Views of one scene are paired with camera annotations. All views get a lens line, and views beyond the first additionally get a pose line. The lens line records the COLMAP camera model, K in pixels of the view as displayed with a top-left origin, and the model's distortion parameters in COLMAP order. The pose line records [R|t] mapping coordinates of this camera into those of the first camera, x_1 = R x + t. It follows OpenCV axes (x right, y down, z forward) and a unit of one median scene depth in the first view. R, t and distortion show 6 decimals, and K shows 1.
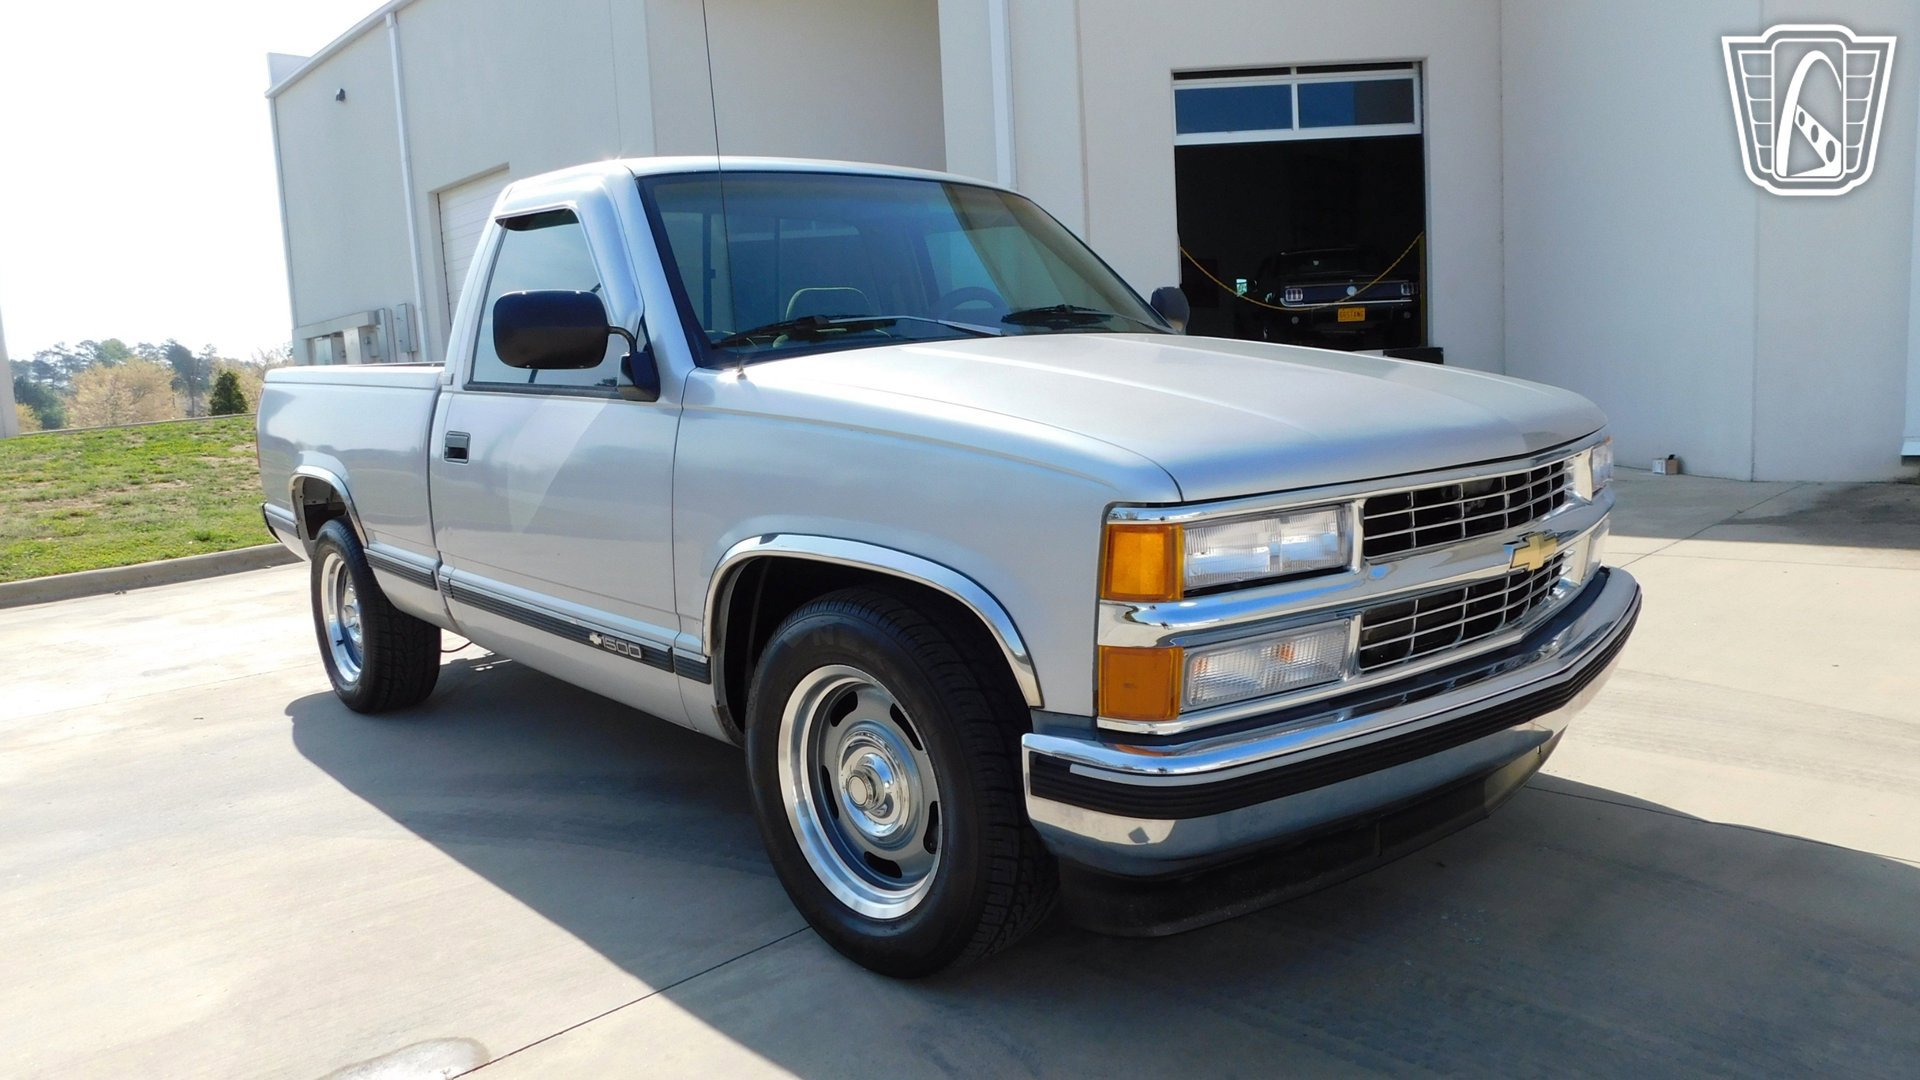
lens RADIAL K [[1281.8, 0, 956.7], [0, 1281.8, 541.3], [0, 0, 1]] dist [-0.065253, 0.056192]
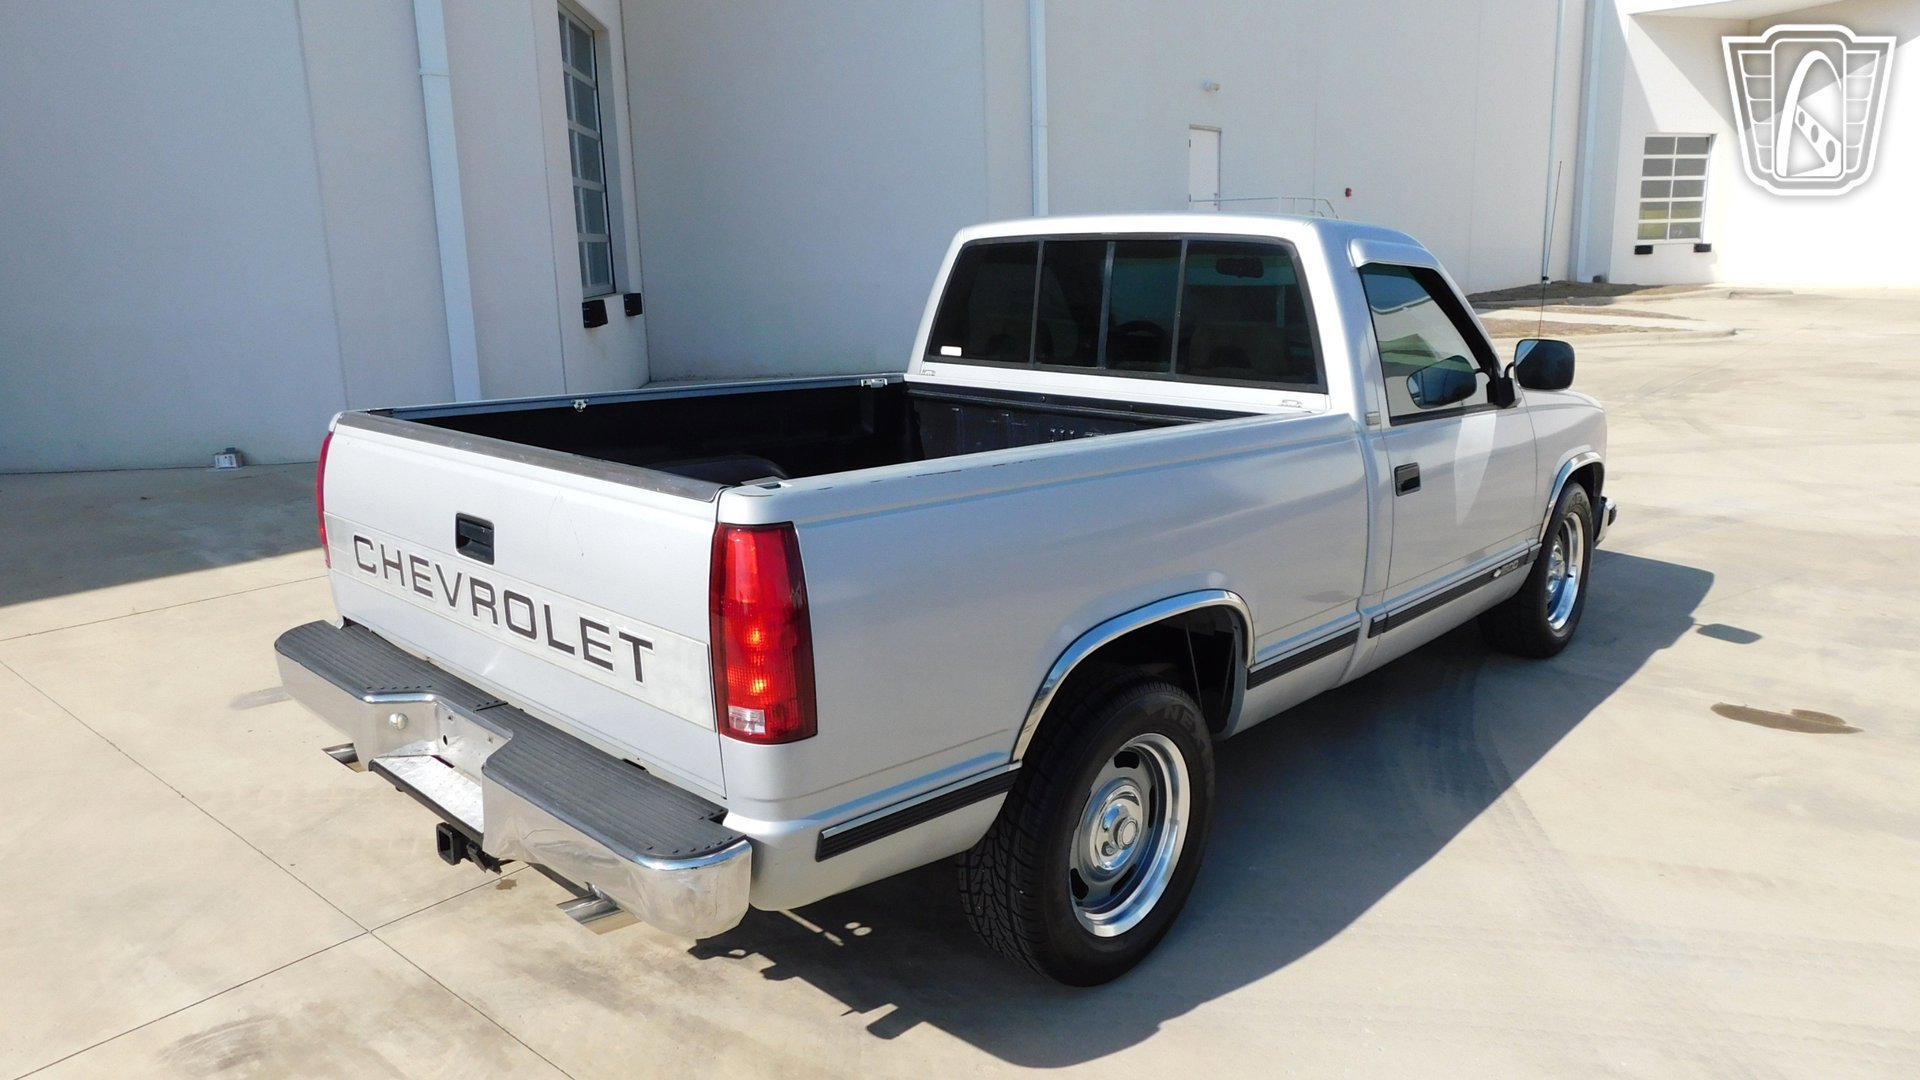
lens RADIAL K [[1268.0, 0, 953.7], [0, 1268.0, 530.0], [0, 0, 1]] dist [-0.072569, 0.056283]
pose [[-0.091167, -0.165761, 0.981943, -1.454421], [0.151445, 0.972272, 0.178189, -0.288753], [-0.984253, 0.164955, -0.063535, 1.508711]]
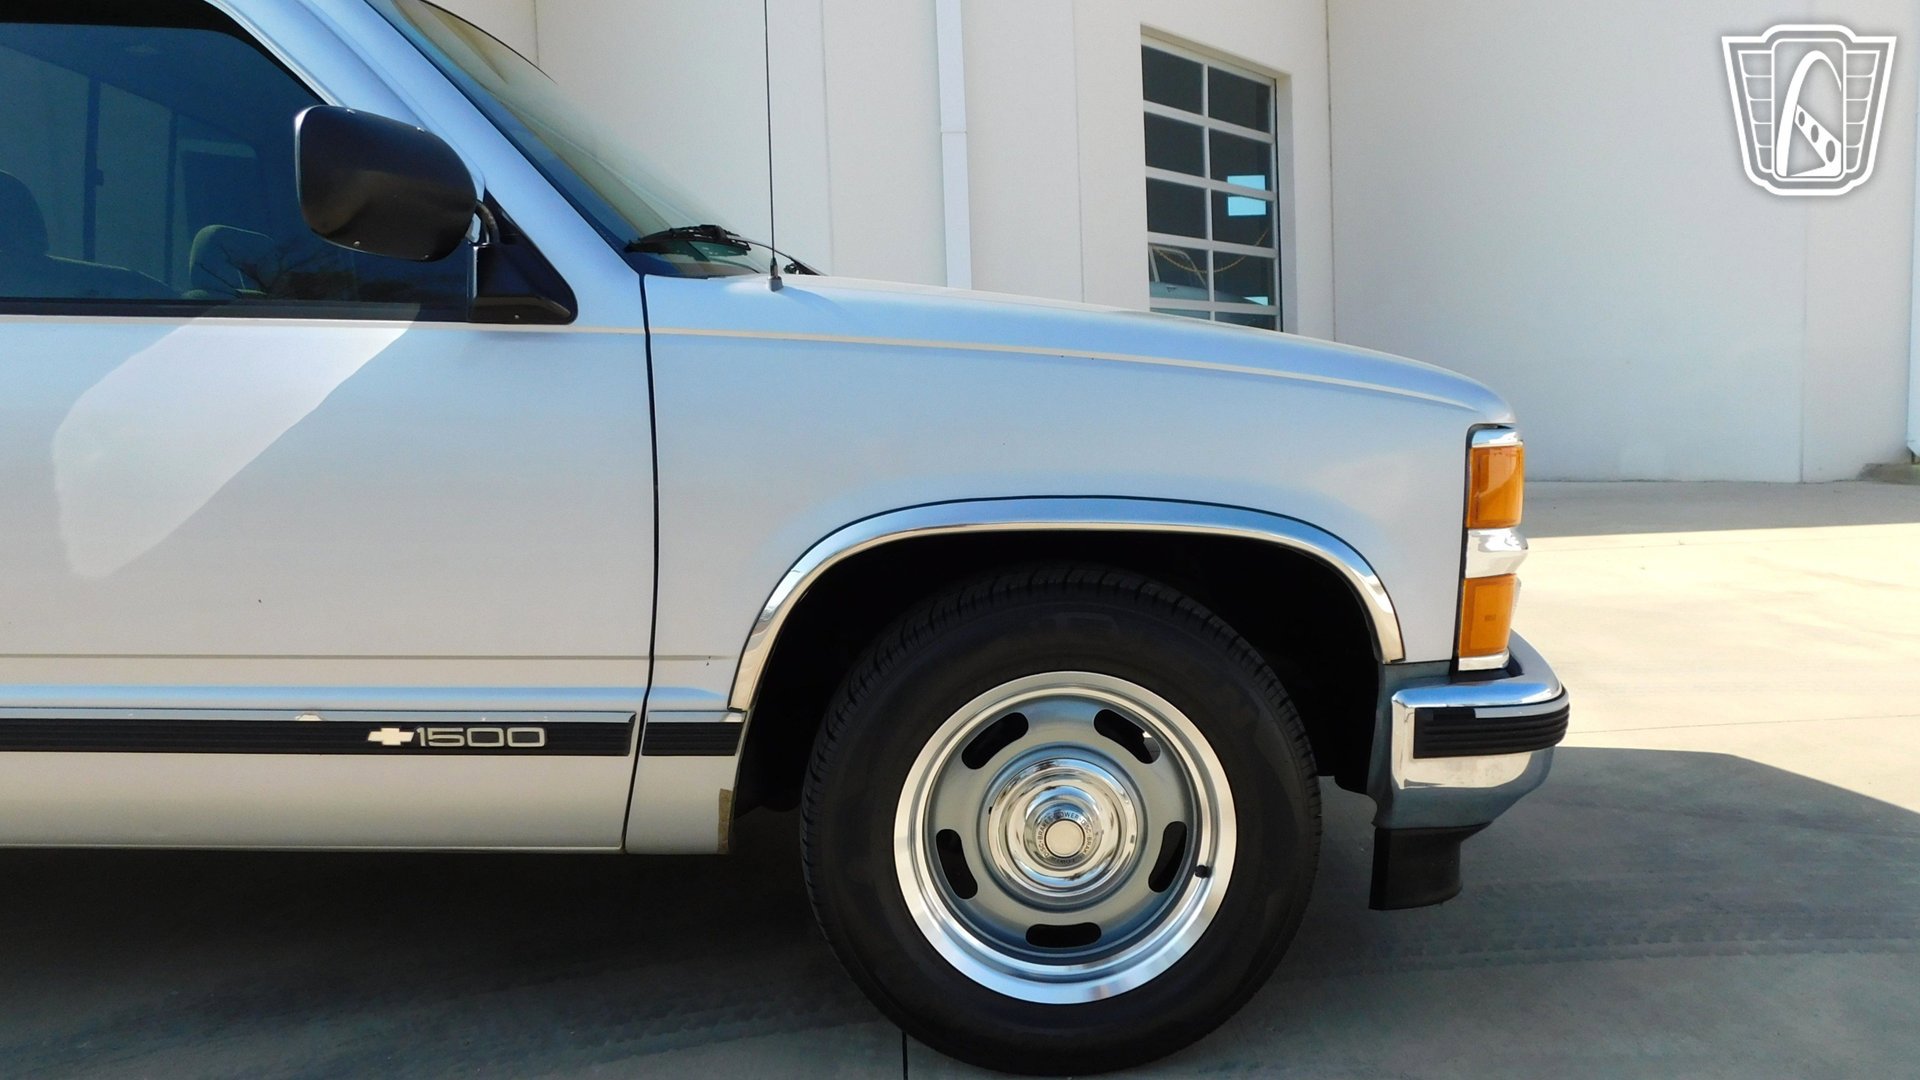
lens RADIAL K [[1327.1, 0, 959.3], [0, 1327.1, 534.6], [0, 0, 1]] dist [-0.076943, 0.061639]
pose [[0.665862, -0.040536, 0.744973, -0.487465], [0.092946, 0.995251, -0.028922, 0.023989], [-0.740262, 0.088500, 0.666468, 0.361700]]
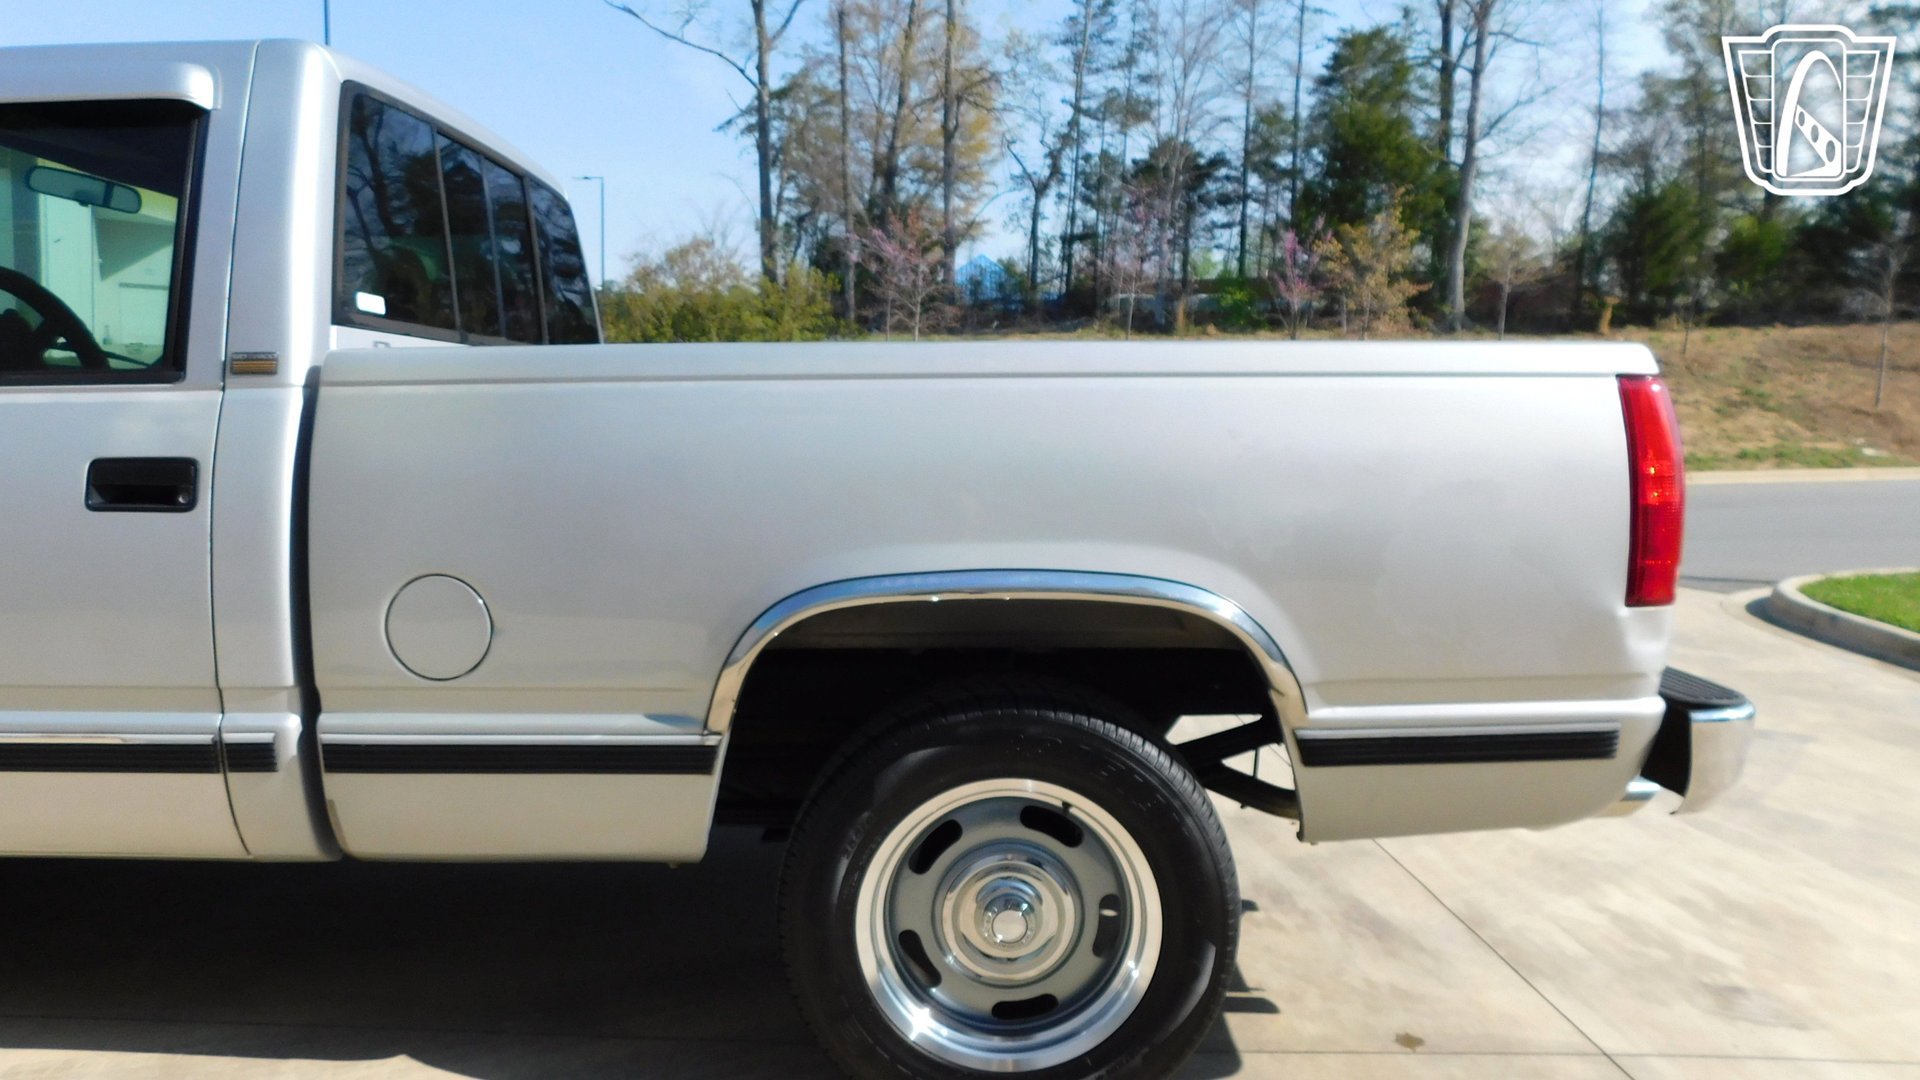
lens RADIAL K [[1314.2, 0, 958.9], [0, 1314.2, 537.5], [0, 0, 1]] dist [-0.082787, 0.071673]
pose [[-0.666120, 0.101348, -0.738927, 0.197581], [-0.097685, 0.970336, 0.221147, -0.293061], [0.739420, 0.219492, -0.636460, 2.059273]]
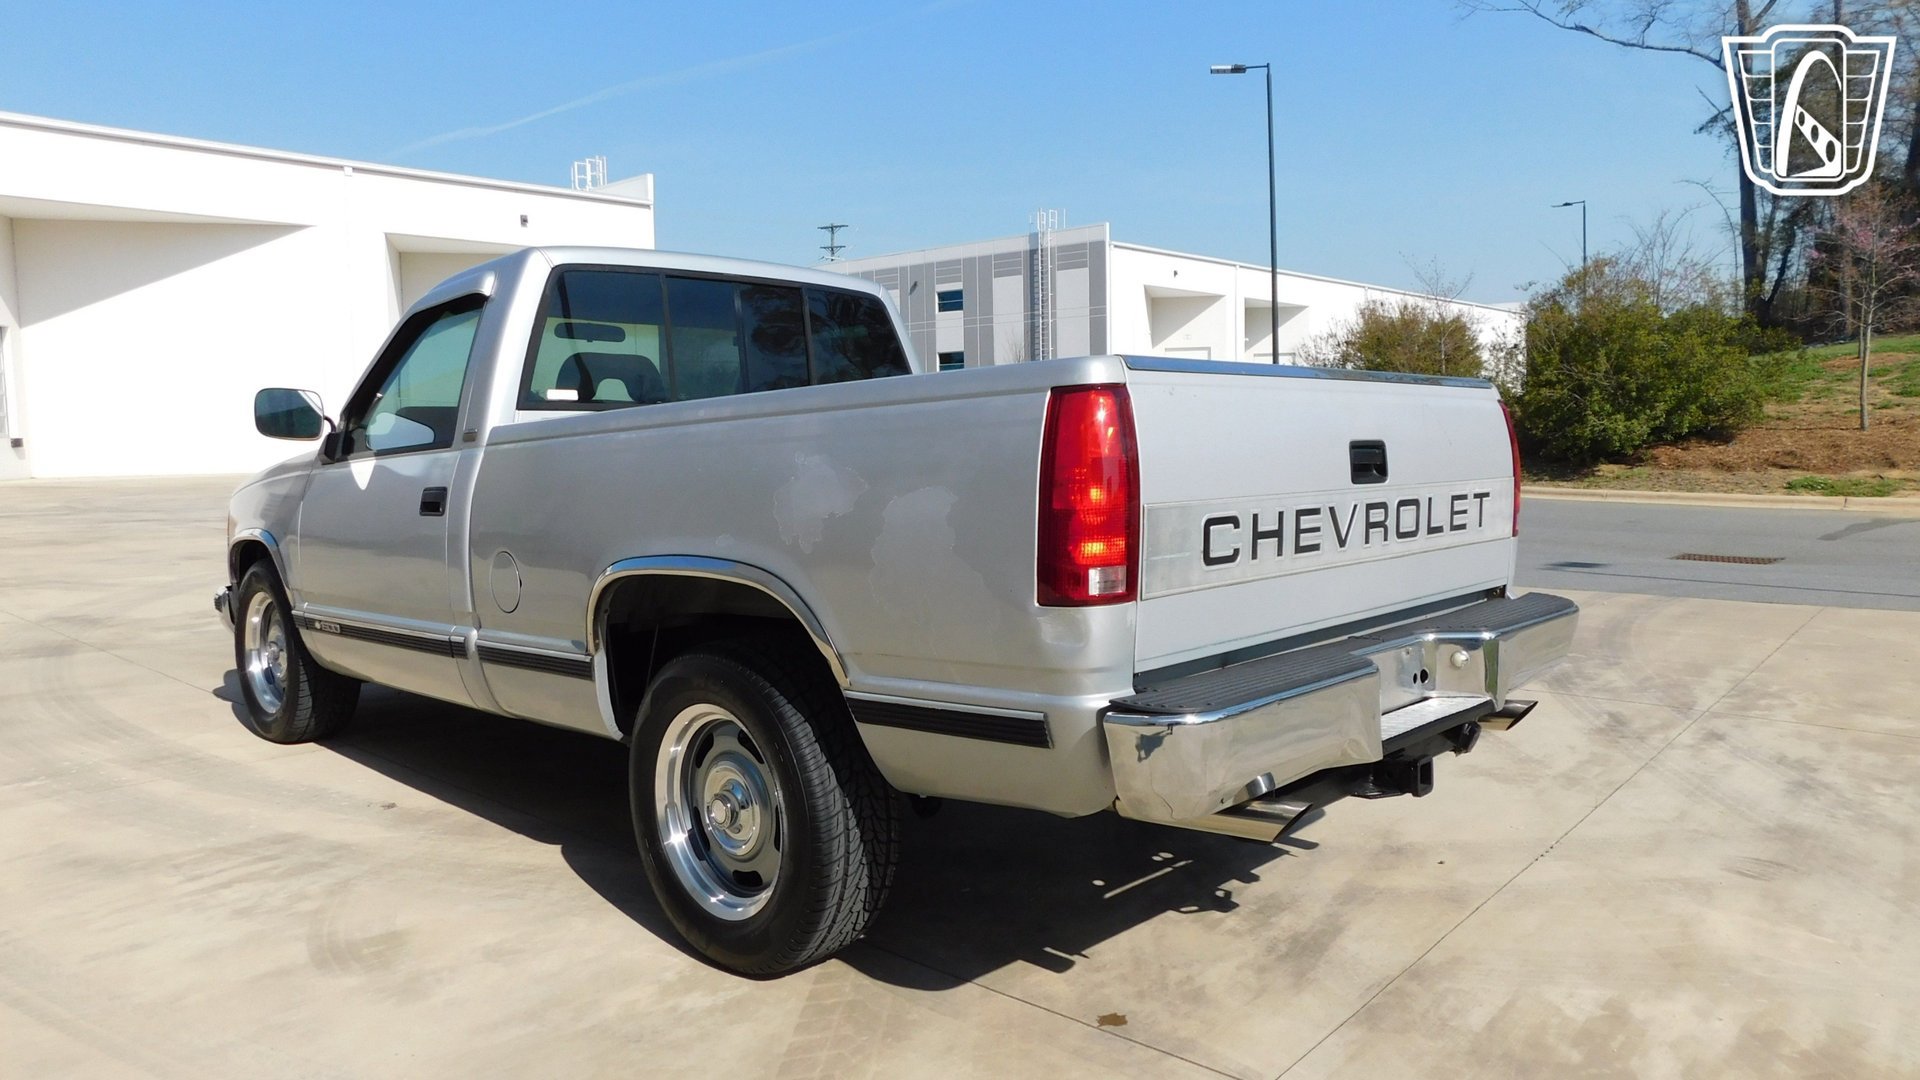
lens RADIAL K [[1268.0, 0, 953.7], [0, 1268.0, 530.0], [0, 0, 1]] dist [-0.072569, 0.056283]
pose [[-0.994876, 0.072667, -0.070289, -0.351513], [0.056603, 0.976427, 0.208294, -0.326782], [0.083768, 0.203248, -0.975537, 2.502503]]
